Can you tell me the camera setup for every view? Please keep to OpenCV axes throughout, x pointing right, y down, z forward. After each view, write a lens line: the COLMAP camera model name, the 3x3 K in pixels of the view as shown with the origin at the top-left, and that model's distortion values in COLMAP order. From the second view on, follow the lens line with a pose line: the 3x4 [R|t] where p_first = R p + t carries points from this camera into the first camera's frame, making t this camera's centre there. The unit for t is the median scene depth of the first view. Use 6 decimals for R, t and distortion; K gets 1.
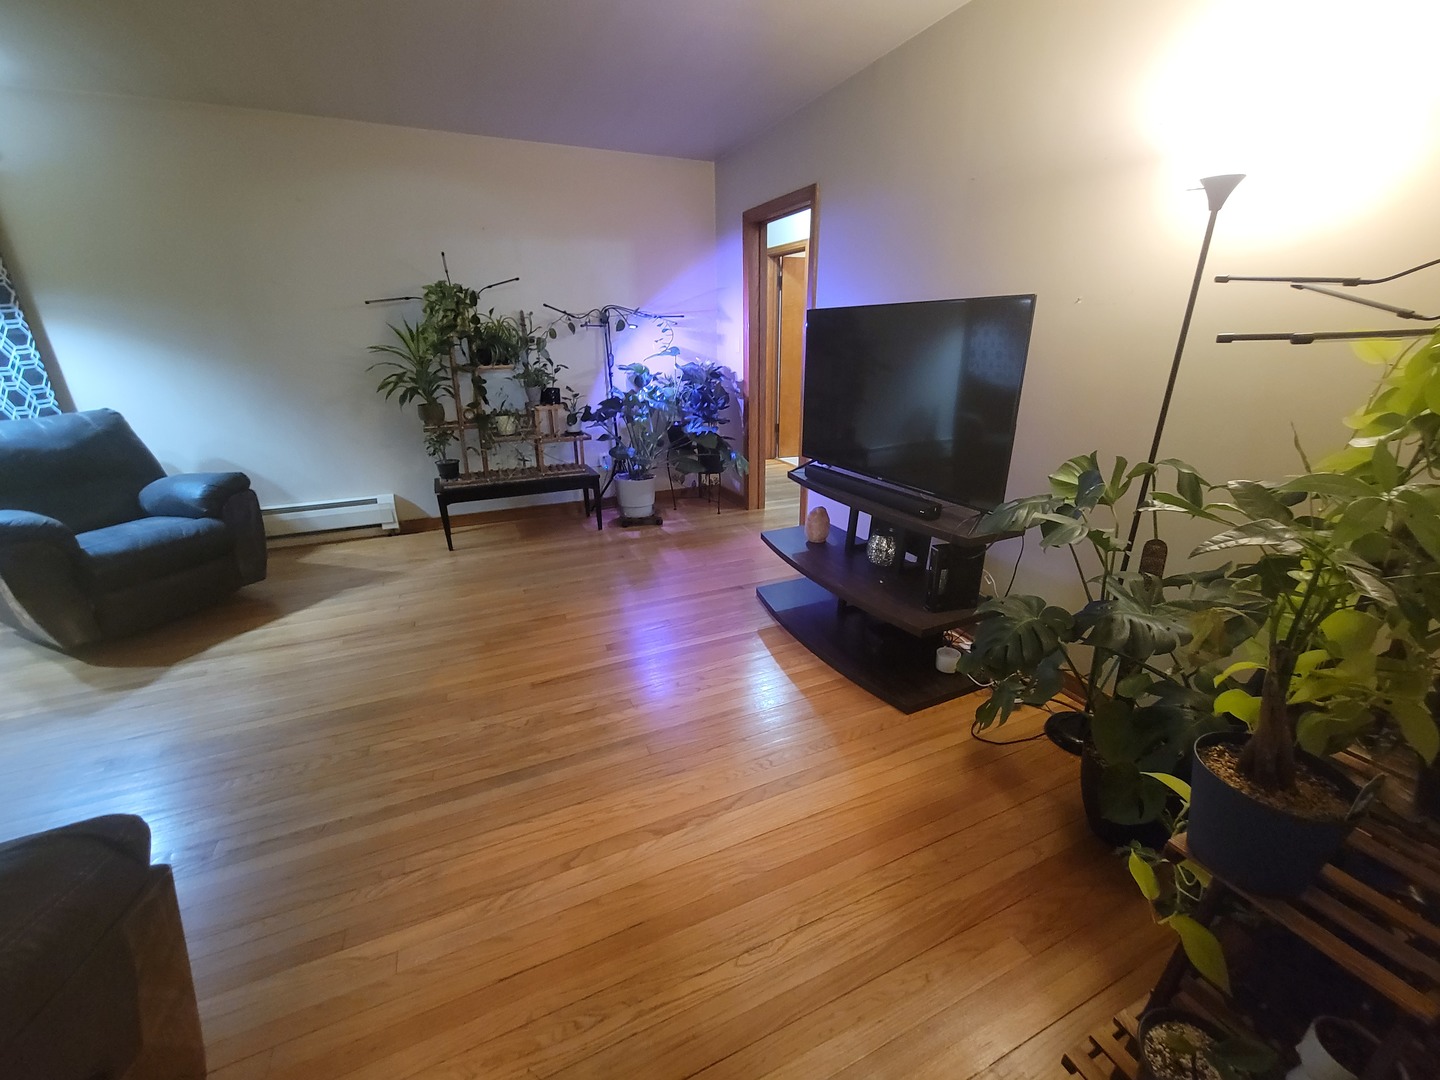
lens RADIAL K [[589.4, 0, 731.1], [0, 589.4, 551.5], [0, 0, 1]] dist [-0.001919, -0.000119]
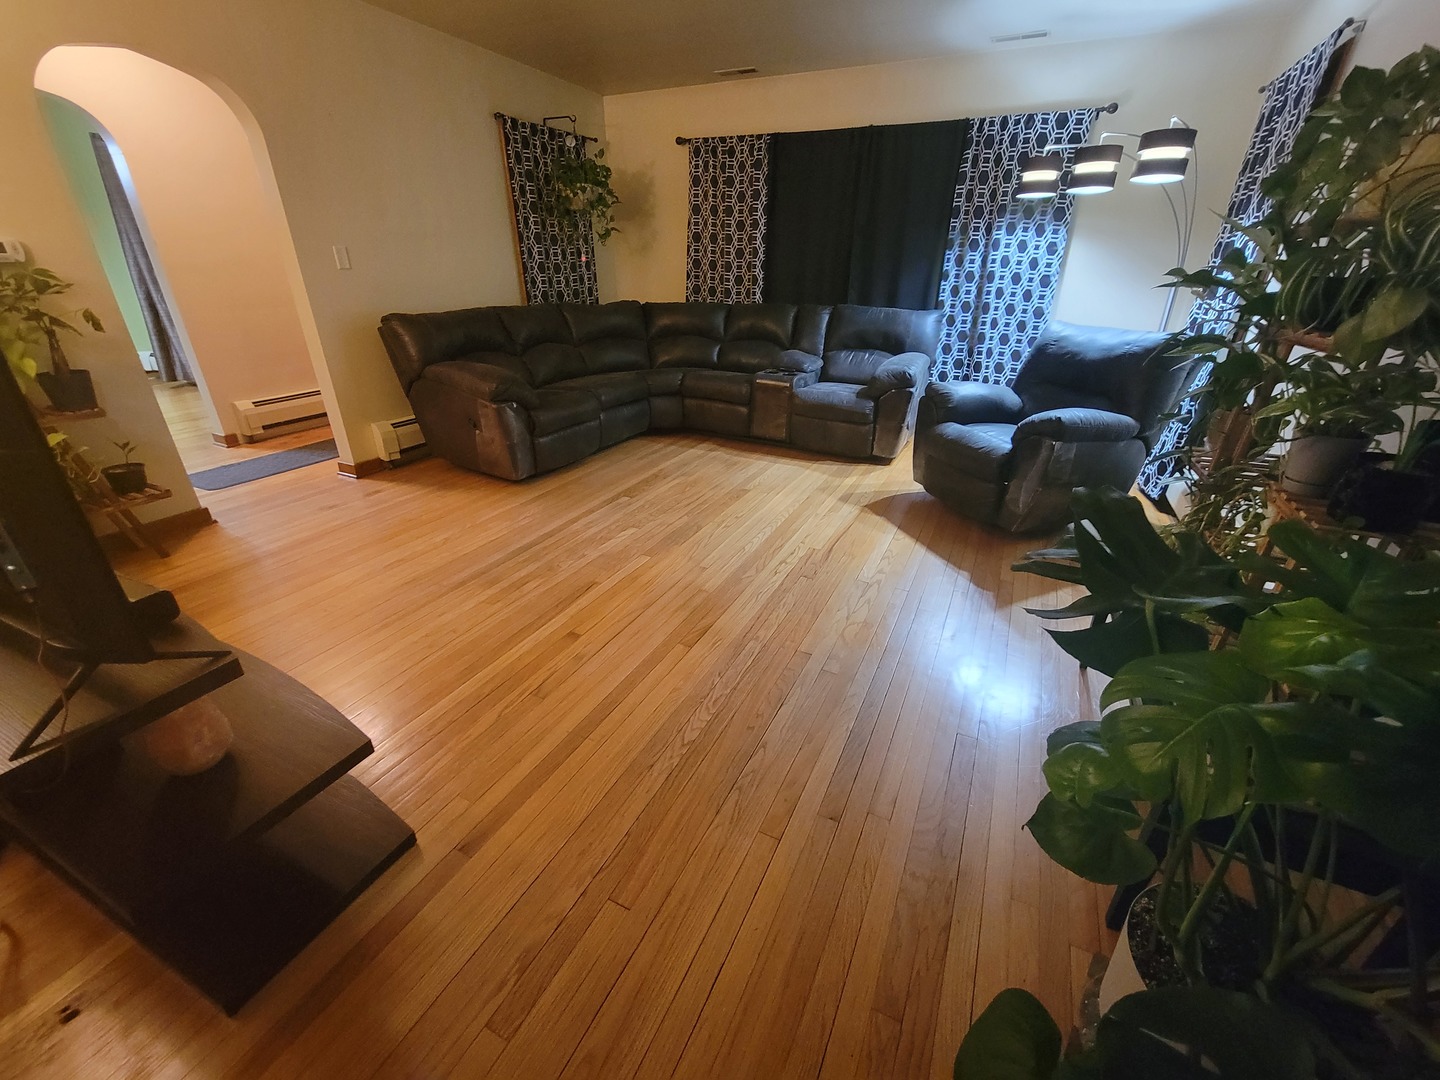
lens RADIAL K [[589.4, 0, 731.1], [0, 589.4, 551.5], [0, 0, 1]] dist [-0.001919, -0.000119]
pose [[-0.769234, 0.281019, -0.573853, 0.079372], [-0.228662, 0.717550, 0.657903, -0.629295], [0.596652, 0.637300, -0.487705, 1.789970]]
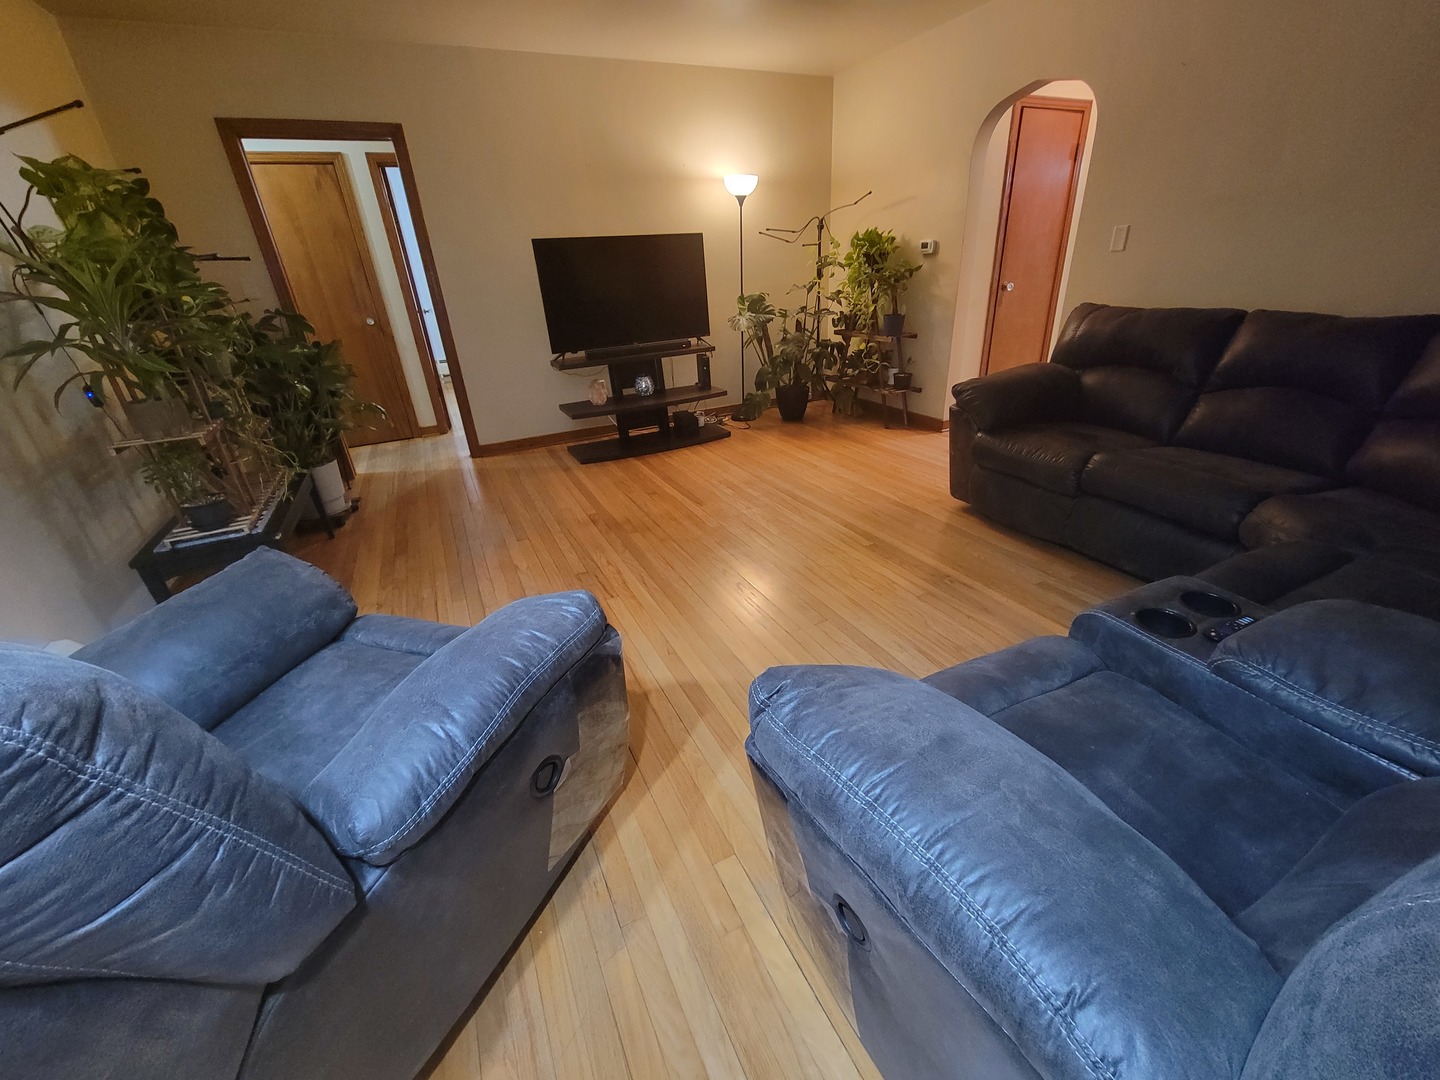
lens RADIAL K [[589.4, 0, 731.1], [0, 589.4, 551.5], [0, 0, 1]] dist [-0.001919, -0.000119]
pose [[-0.031370, -0.432168, 0.901247, -1.815861], [0.396251, 0.822427, 0.408165, -0.252879], [-0.917606, 0.369924, 0.145448, 0.846190]]
